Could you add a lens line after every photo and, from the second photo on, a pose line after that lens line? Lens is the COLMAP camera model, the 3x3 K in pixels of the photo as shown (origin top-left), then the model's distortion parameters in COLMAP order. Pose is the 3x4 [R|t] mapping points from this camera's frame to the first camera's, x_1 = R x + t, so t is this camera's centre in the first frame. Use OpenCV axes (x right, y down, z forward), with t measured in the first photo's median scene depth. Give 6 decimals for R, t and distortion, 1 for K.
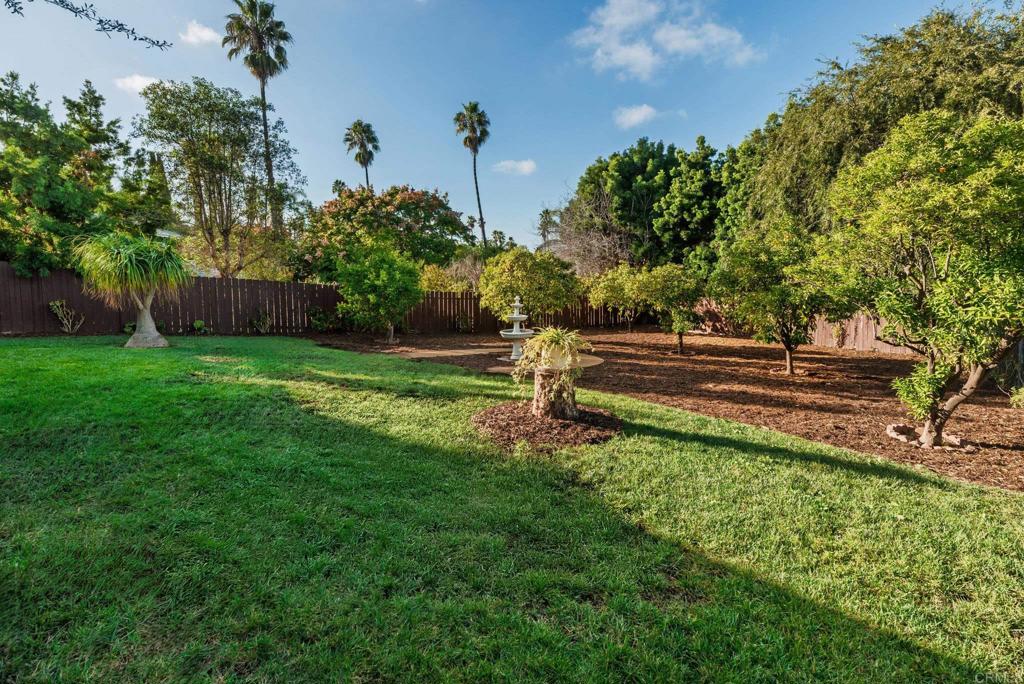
lens RADIAL K [[465.3, 0, 516.7], [0, 465.3, 295.8], [0, 0, 1]] dist [0.007772, -0.006018]
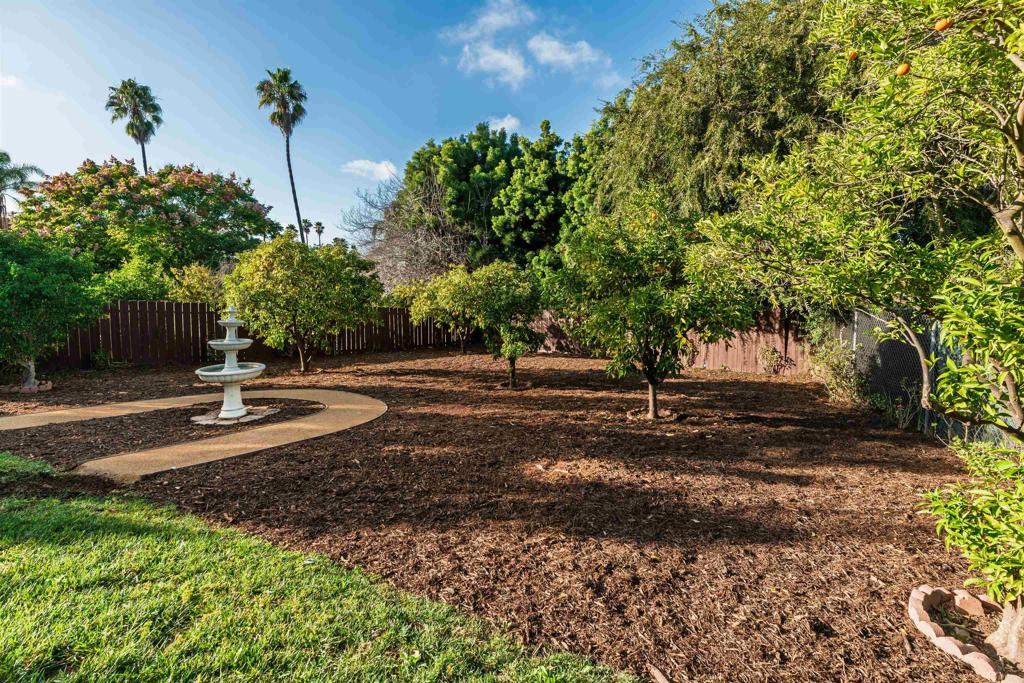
lens RADIAL K [[482.7, 0, 509.5], [0, 482.7, 330.6], [0, 0, 1]] dist [0.001179, 0.001624]
pose [[0.958134, -0.015120, 0.285920, 0.076788], [0.003224, 0.999111, 0.042031, 0.003291], [-0.286302, -0.039349, 0.957331, 0.163780]]
